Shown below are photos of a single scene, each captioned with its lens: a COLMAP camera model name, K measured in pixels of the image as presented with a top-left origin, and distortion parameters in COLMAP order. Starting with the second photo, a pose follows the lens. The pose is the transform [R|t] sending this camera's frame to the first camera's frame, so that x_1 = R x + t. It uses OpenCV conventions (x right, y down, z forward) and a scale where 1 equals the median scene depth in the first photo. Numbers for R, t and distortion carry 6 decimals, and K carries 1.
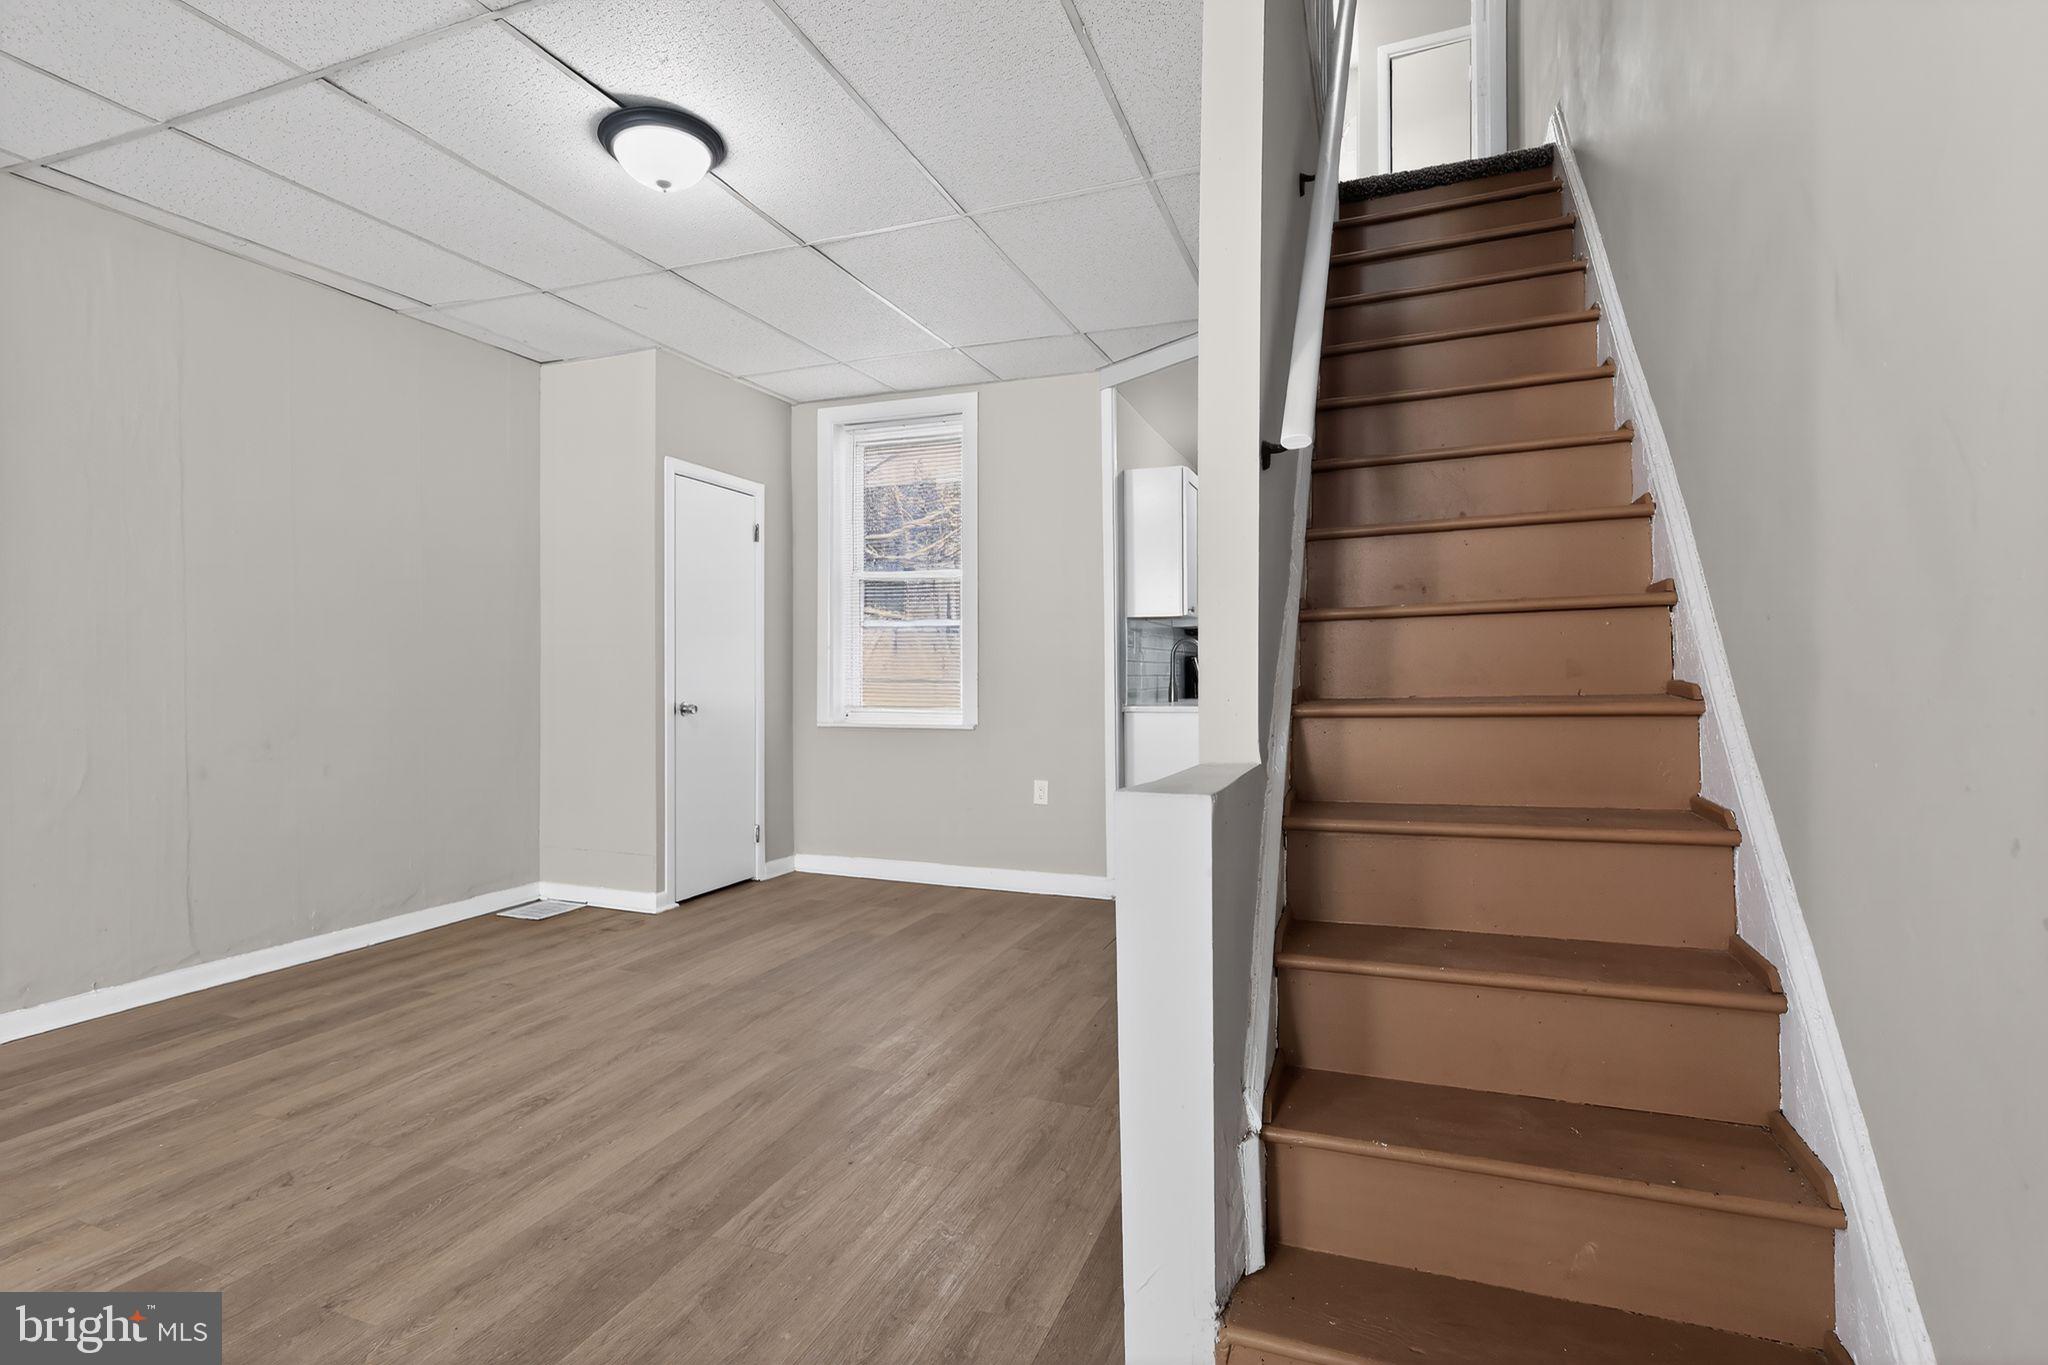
lens RADIAL K [[949.8, 0, 1027.2], [0, 949.8, 675.3], [0, 0, 1]] dist [-0.001457, -0.000663]
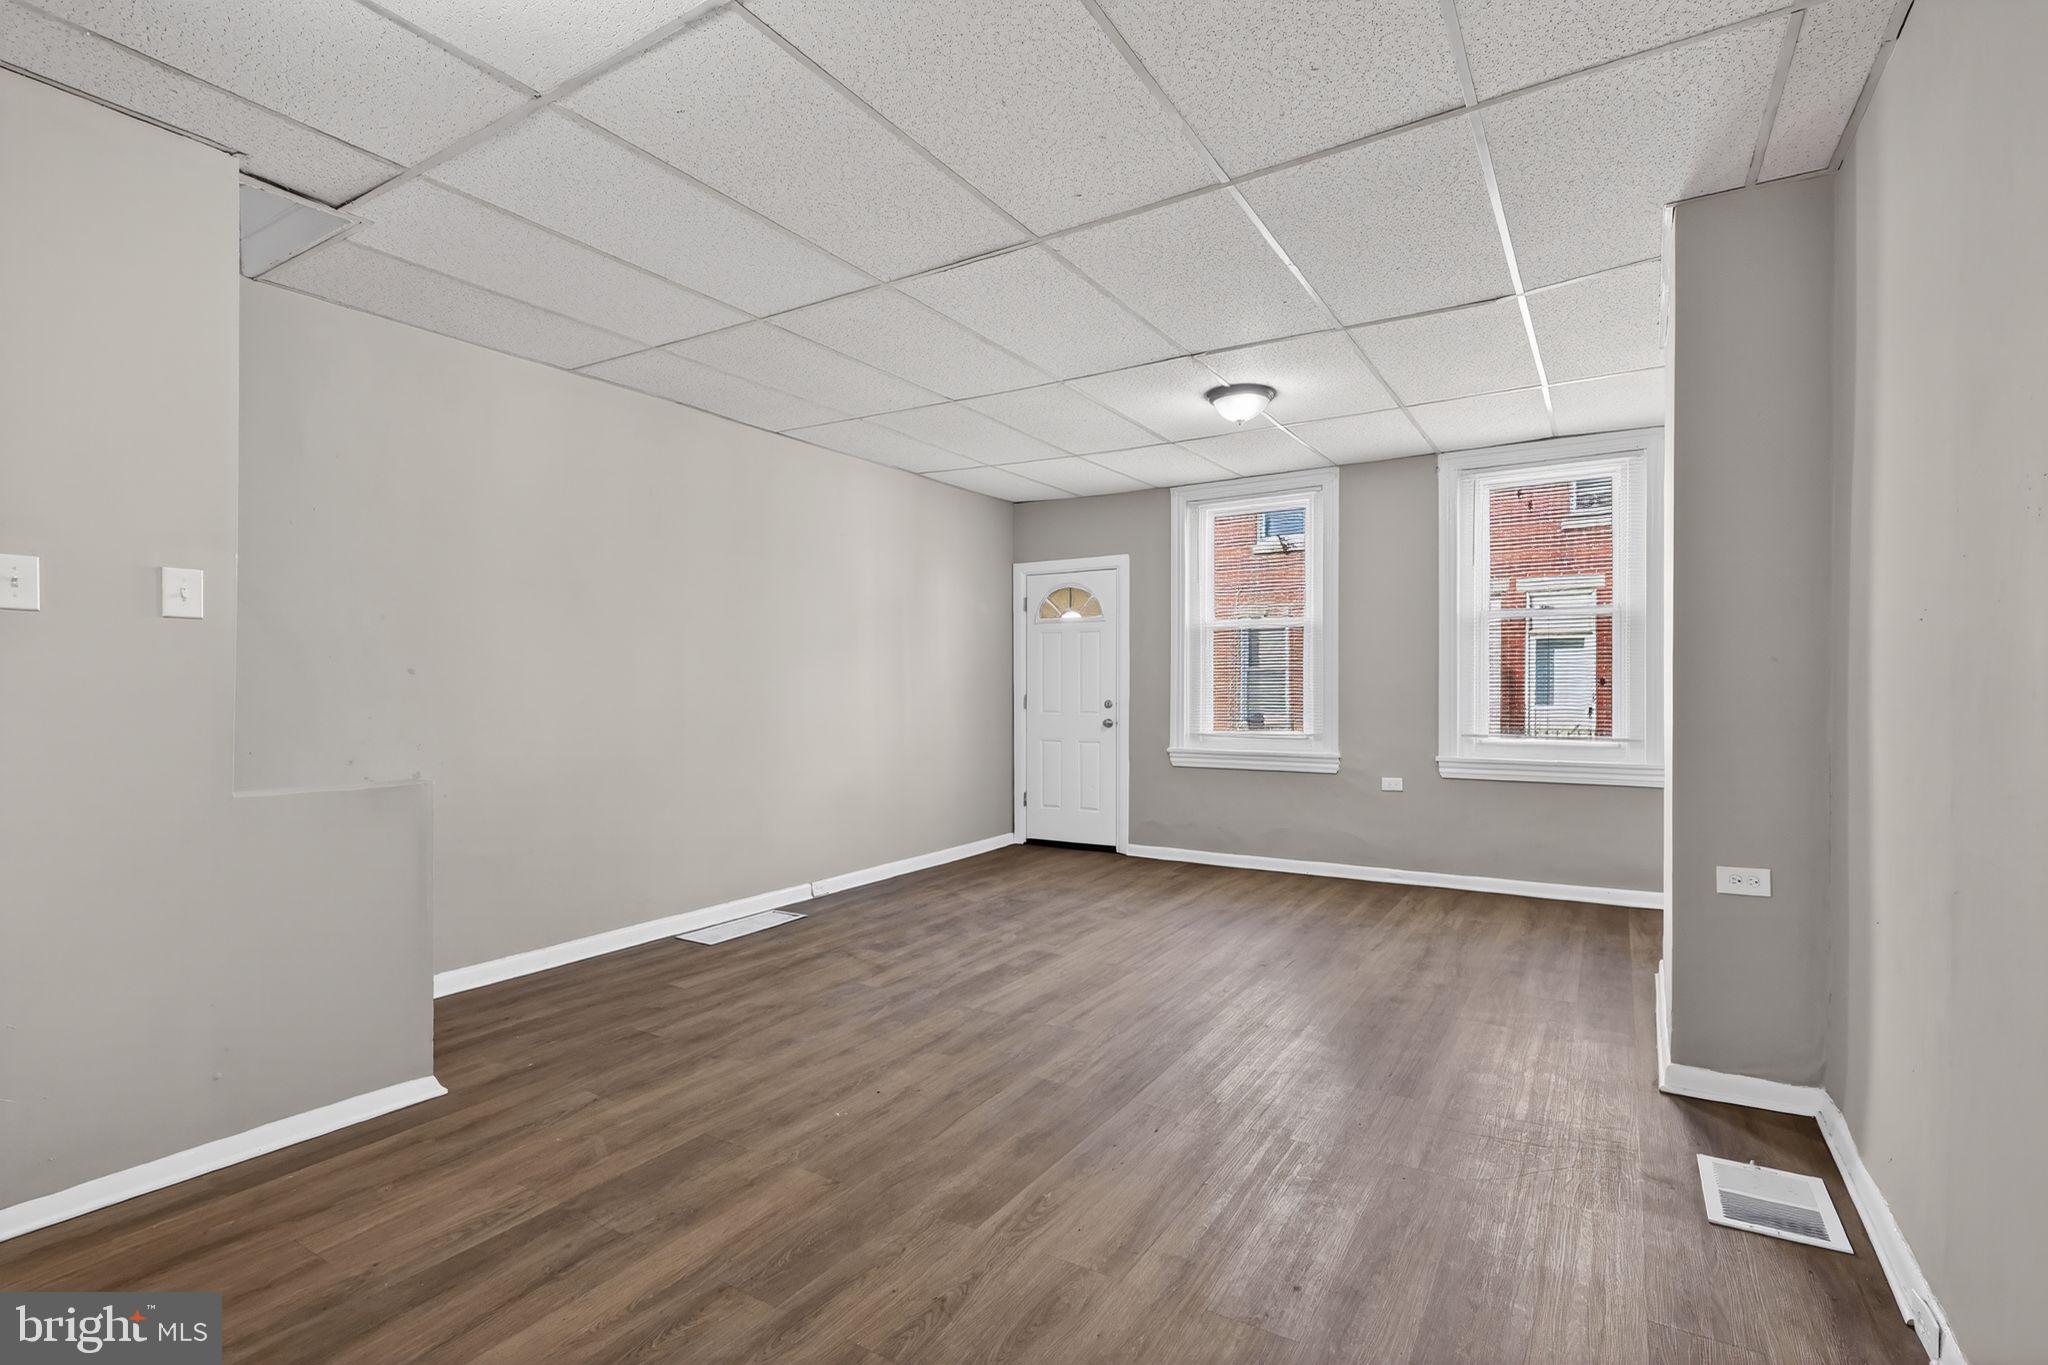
lens RADIAL K [[958.5, 0, 1024.0], [0, 958.5, 682.5], [0, 0, 1]] dist [-0.004848, 0.000612]
pose [[-0.981250, 0.003965, 0.192700, -0.592089], [0.003859, 0.999992, -0.000925, -0.030856], [-0.192702, -0.000164, -0.981257, 1.074744]]
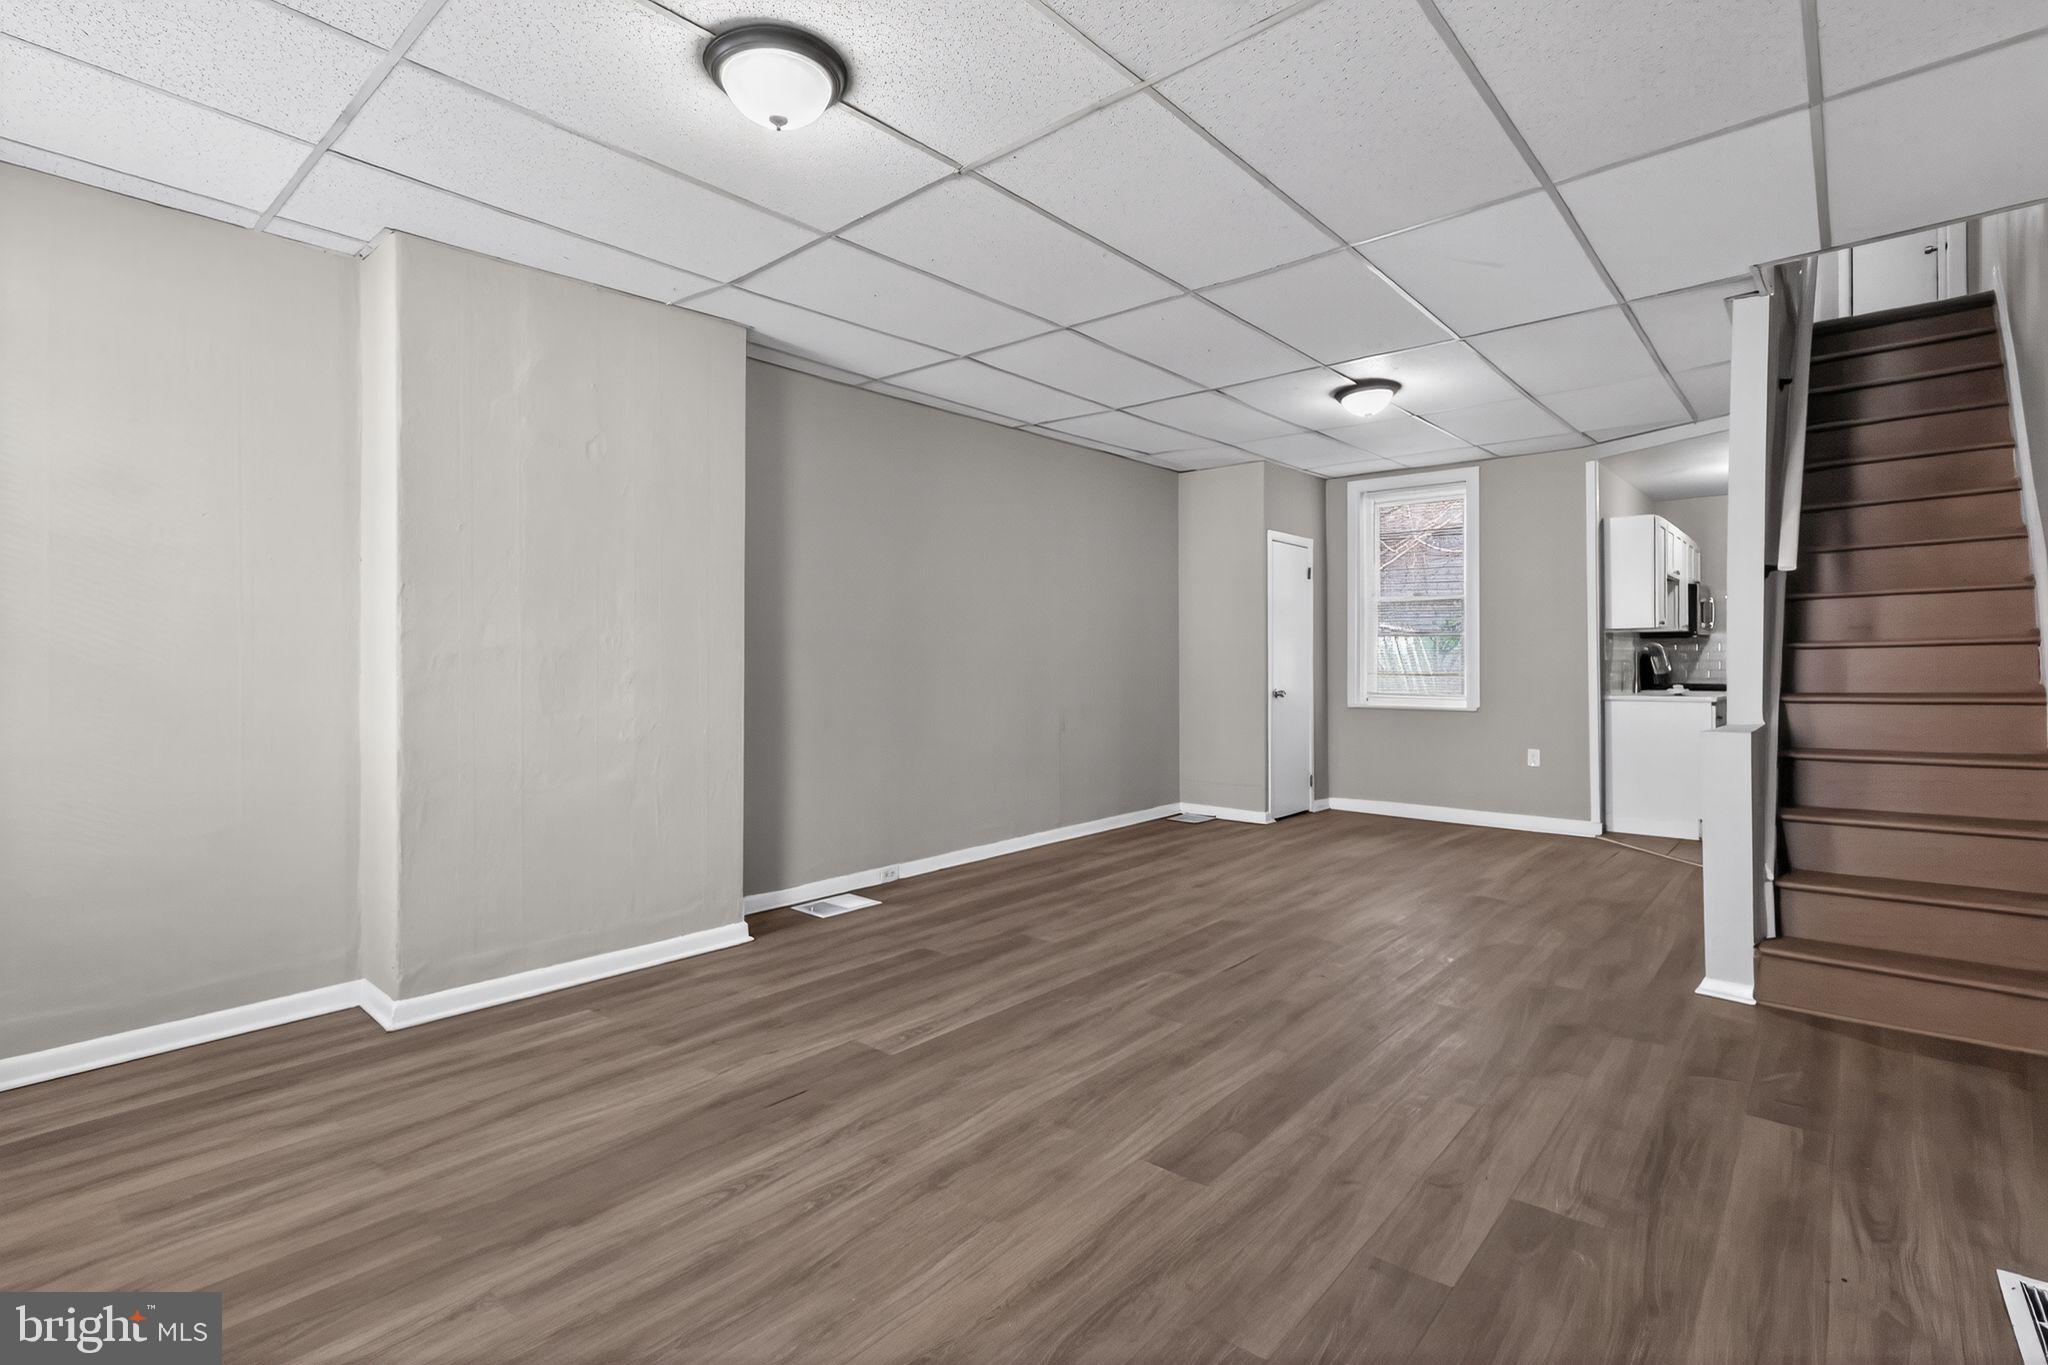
lens RADIAL K [[949.8, 0, 1027.2], [0, 949.8, 675.3], [0, 0, 1]] dist [-0.001457, -0.000663]
pose [[0.938917, 0.004452, -0.344114, -0.267372], [0.000449, 0.999900, 0.014162, -0.020864], [0.344142, -0.013452, 0.938821, -0.722177]]
